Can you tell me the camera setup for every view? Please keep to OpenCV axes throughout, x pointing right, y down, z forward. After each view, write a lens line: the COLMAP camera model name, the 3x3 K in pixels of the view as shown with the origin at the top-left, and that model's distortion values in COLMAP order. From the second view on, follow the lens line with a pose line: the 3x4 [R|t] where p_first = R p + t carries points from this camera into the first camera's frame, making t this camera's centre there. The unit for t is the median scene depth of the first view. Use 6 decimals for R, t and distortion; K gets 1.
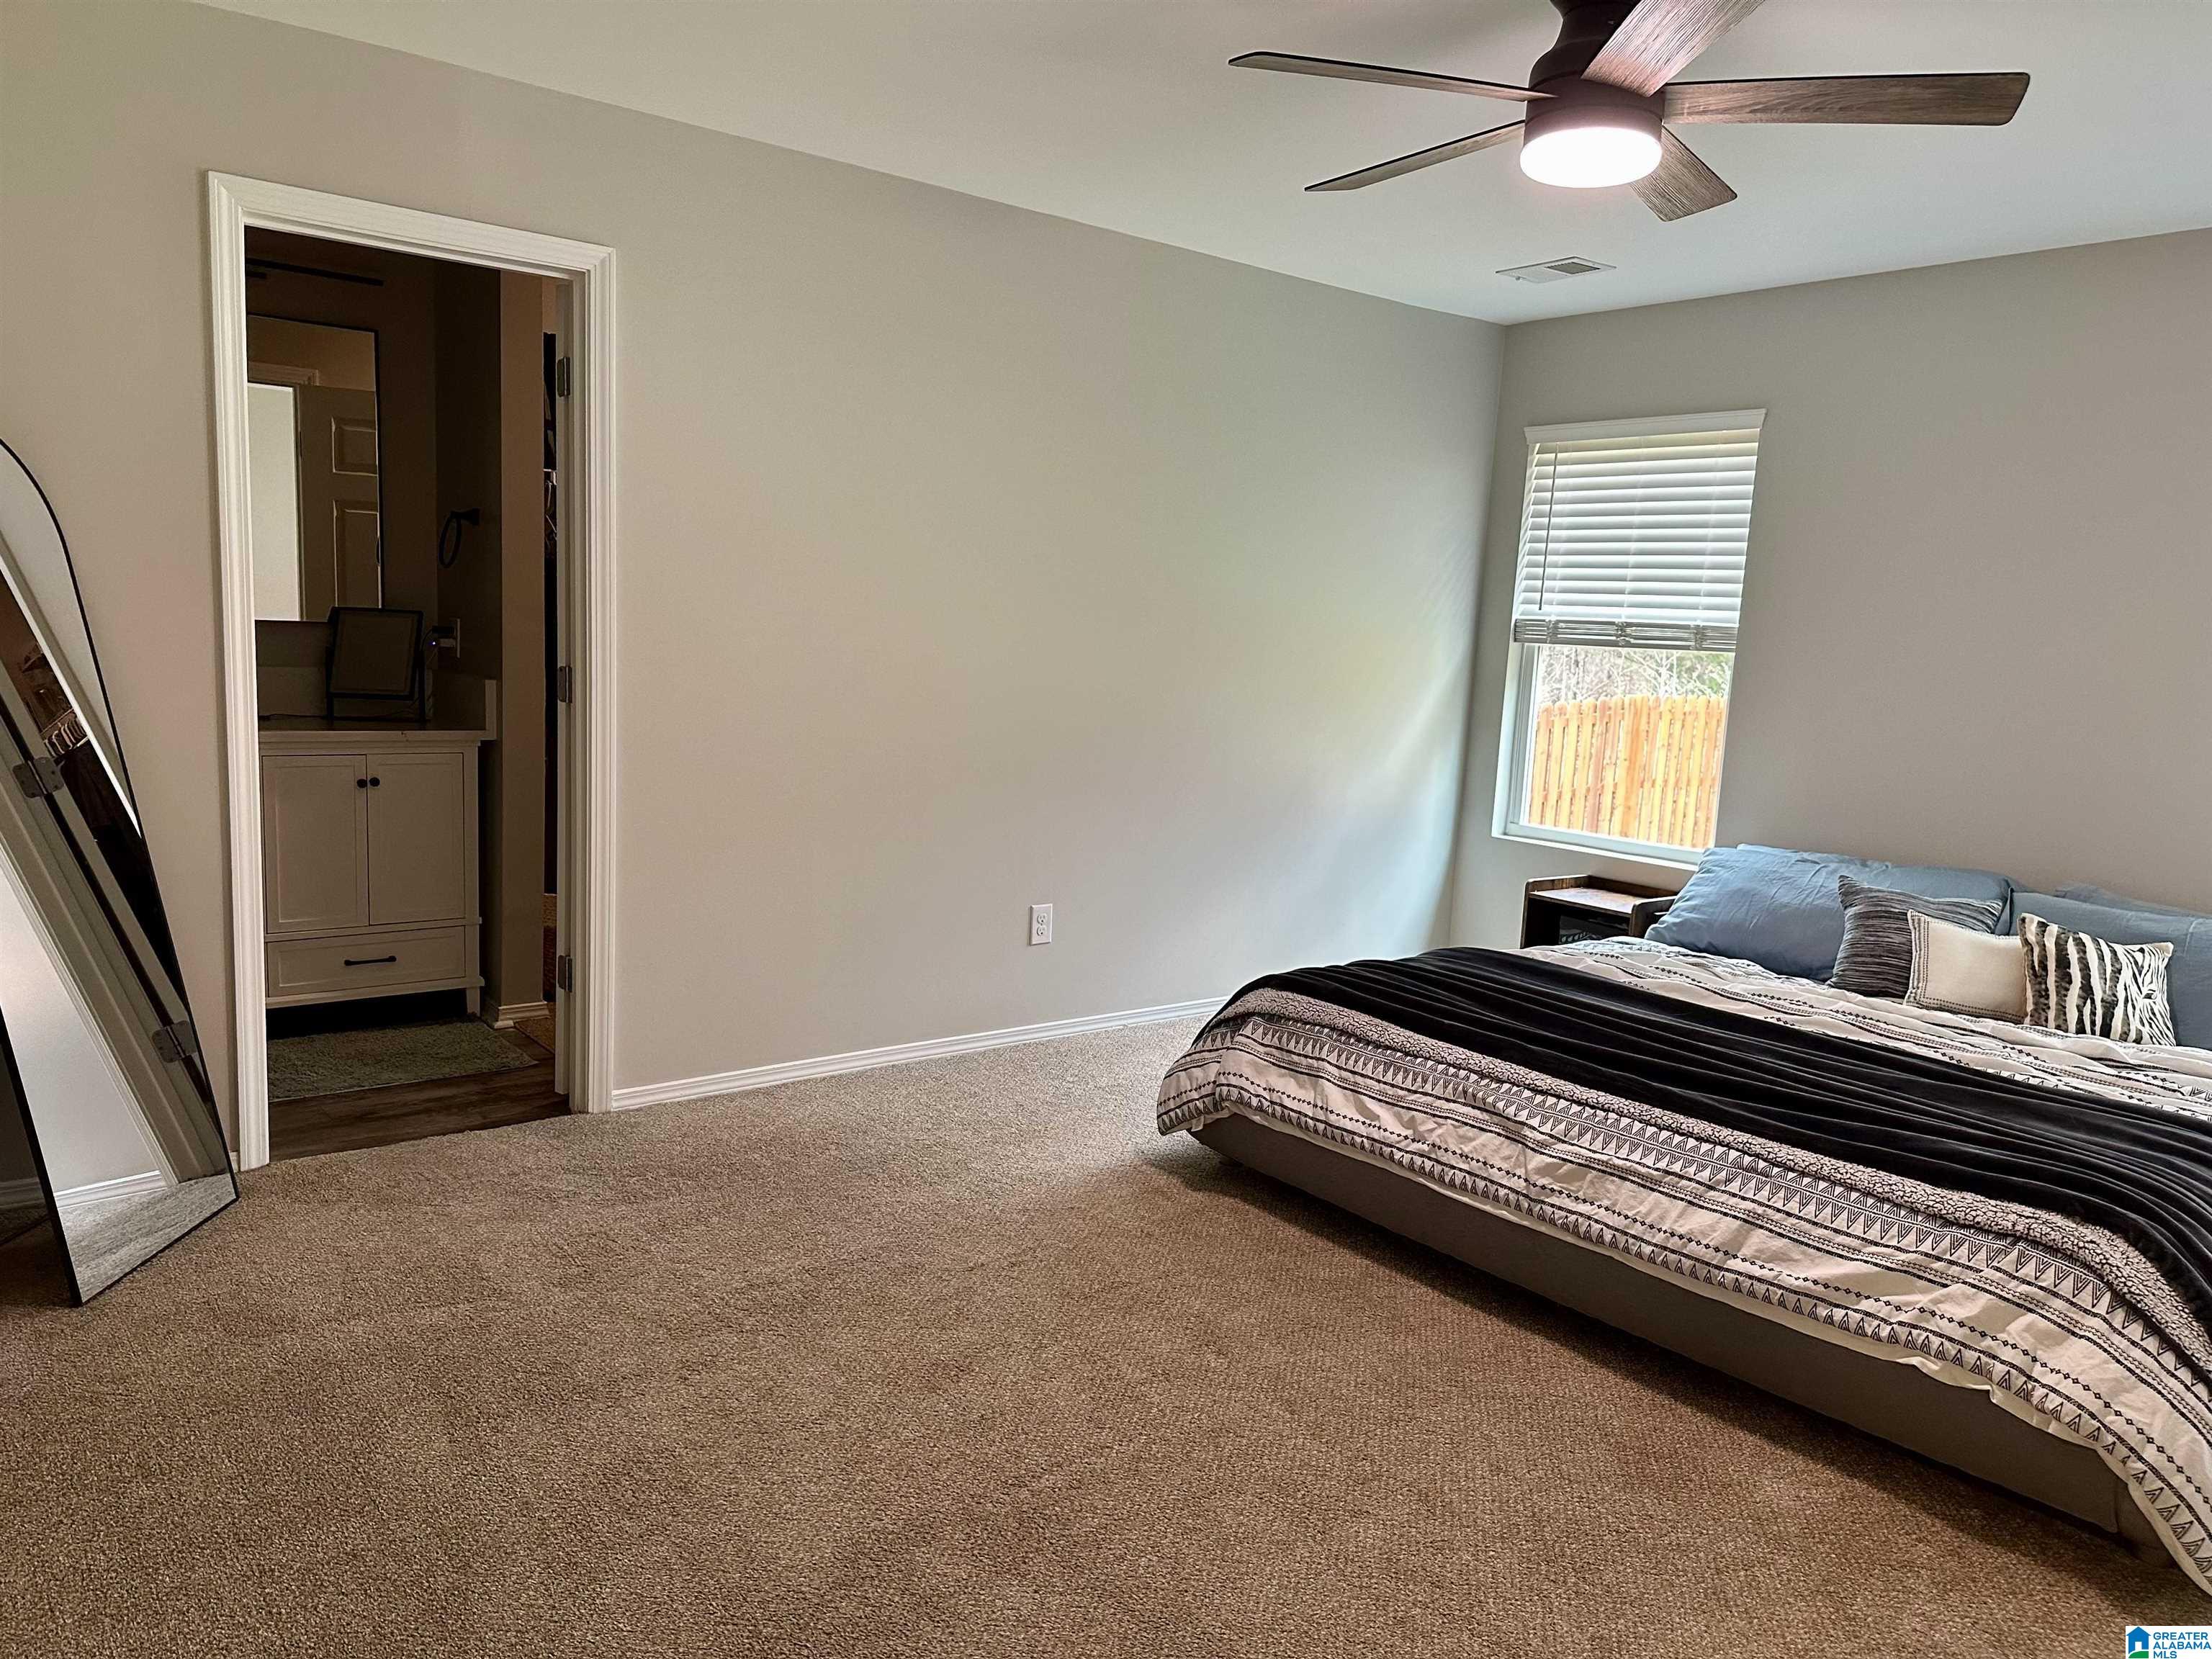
lens RADIAL K [[1621.9, 0, 1087.7], [0, 1621.9, 834.0], [0, 0, 1]] dist [0.073813, -0.077549]
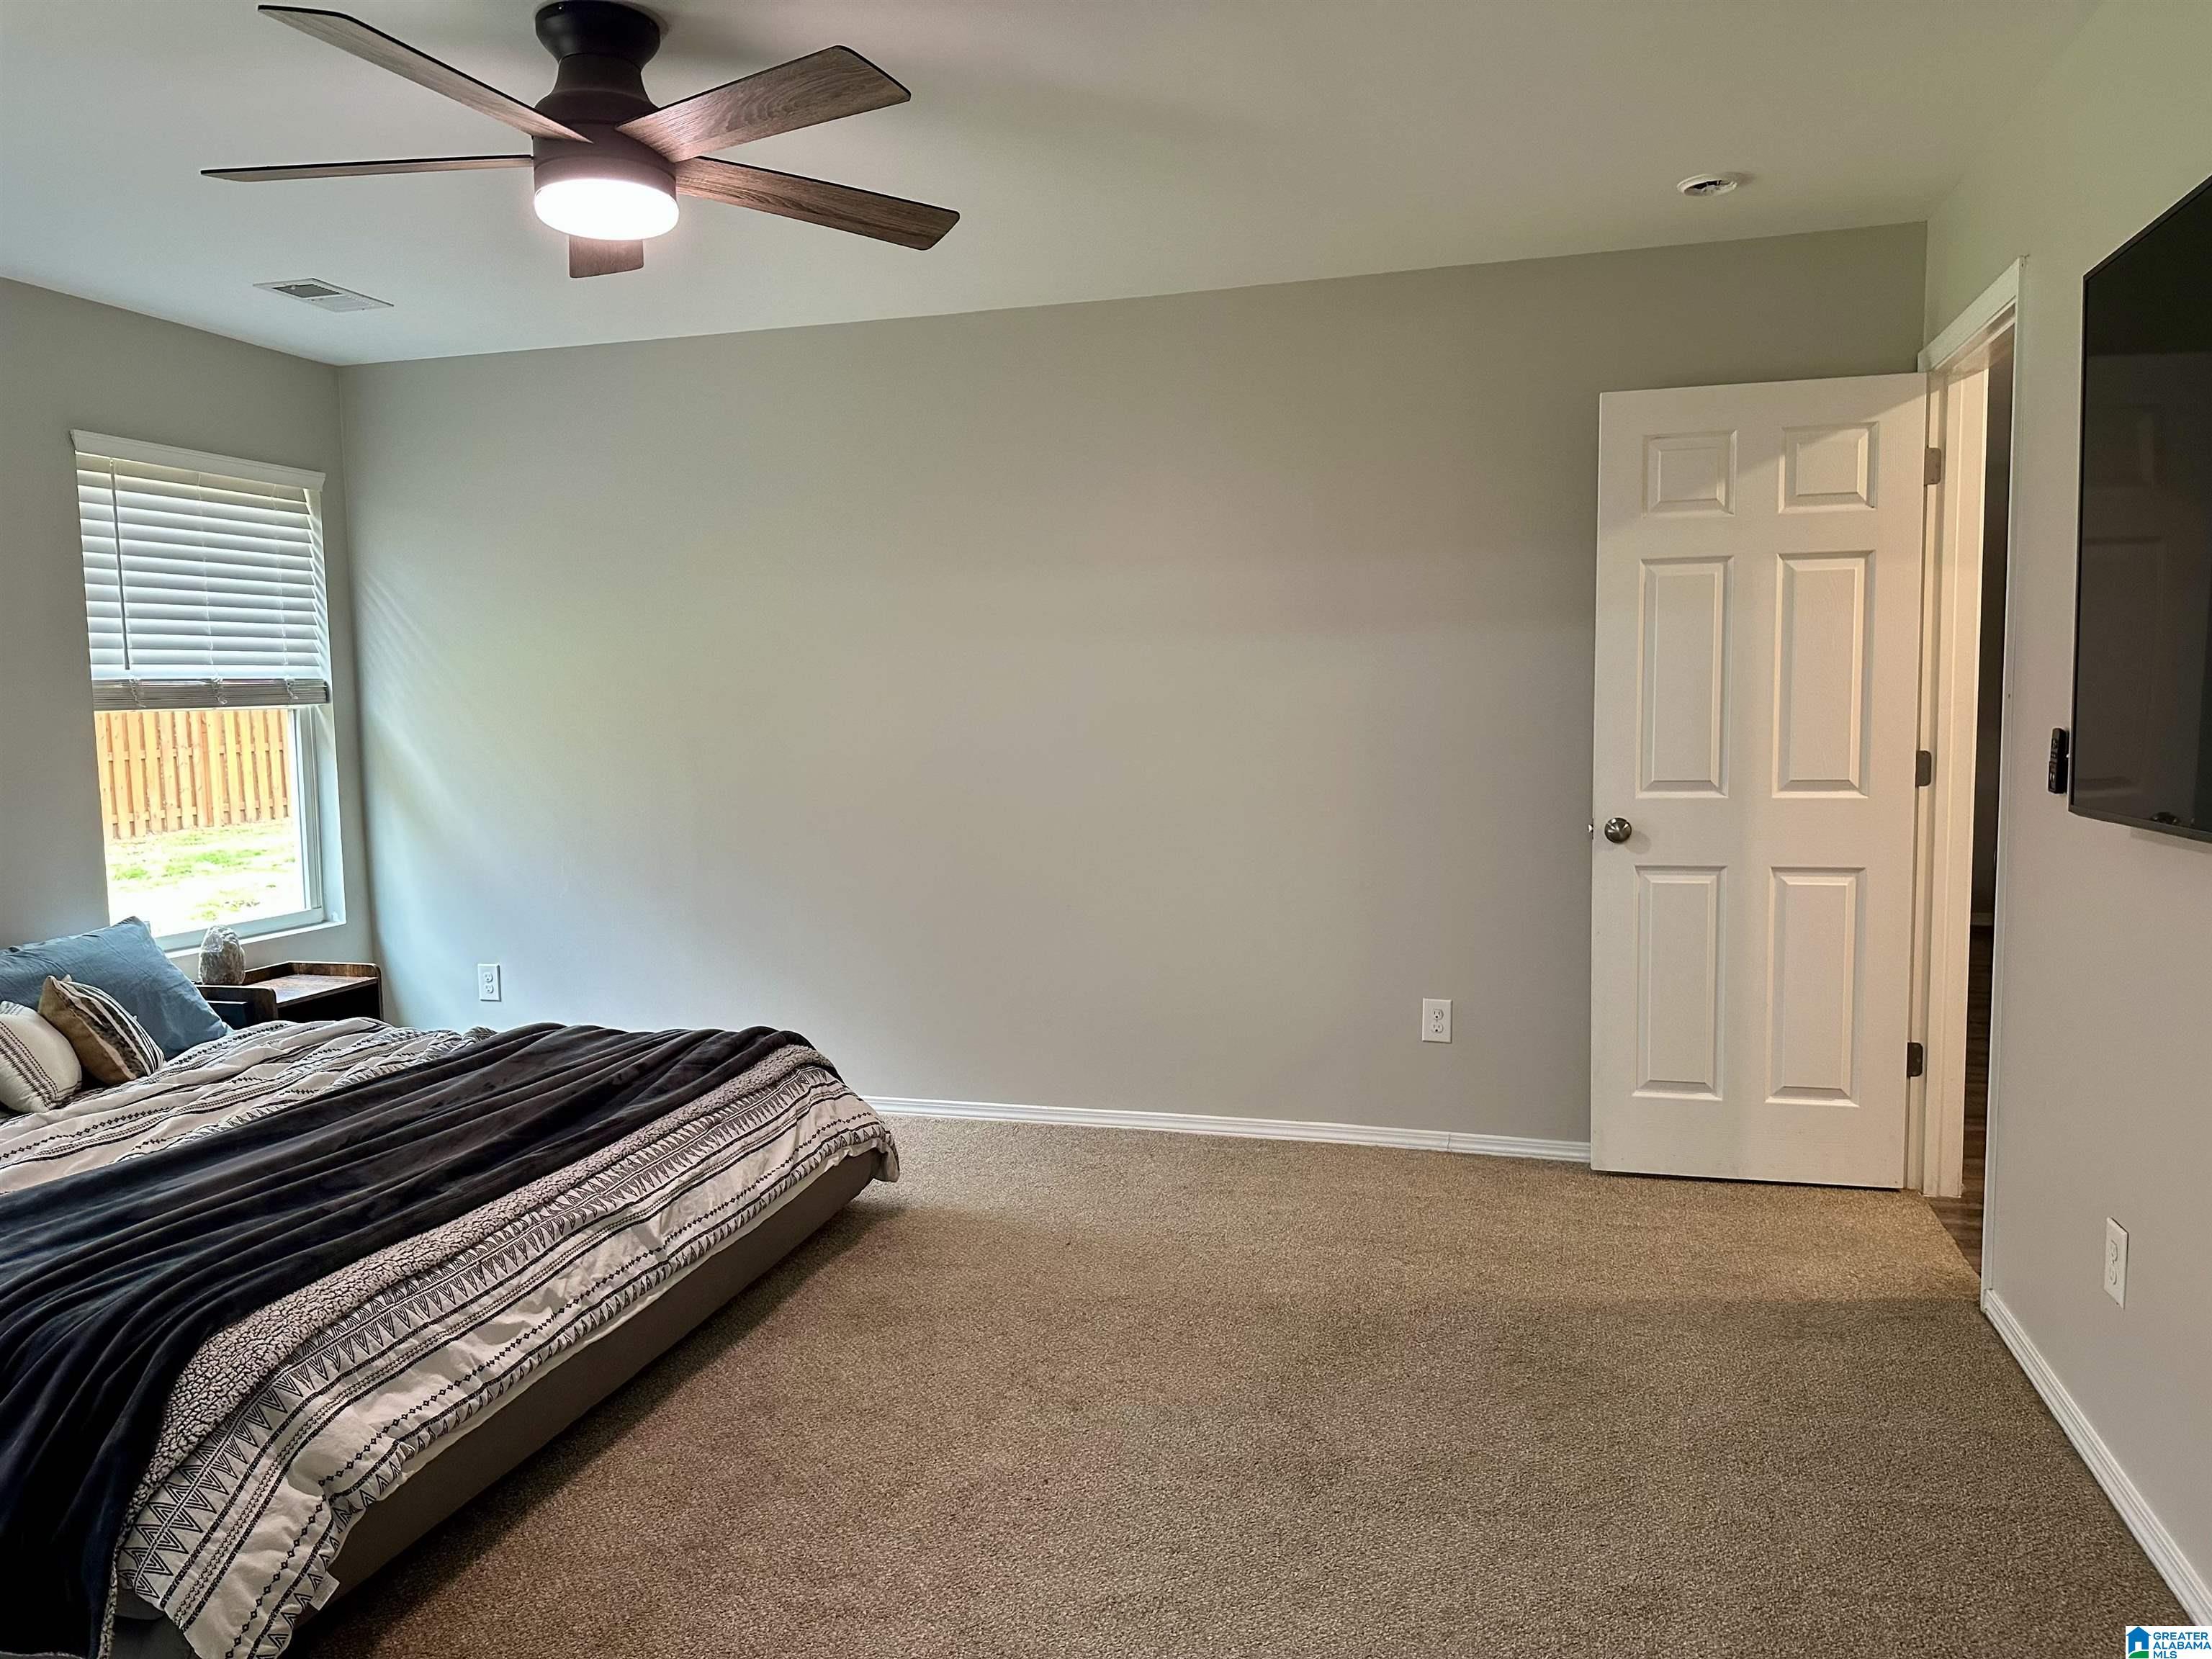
lens RADIAL K [[1621.9, 0, 1099.5], [0, 1621.9, 820.9], [0, 0, 1]] dist [0.073813, -0.077549]
pose [[-0.592172, -0.108233, 0.798510, -0.614859], [0.096758, 0.974219, 0.203804, -0.202564], [-0.799981, 0.197949, -0.566433, 1.240296]]
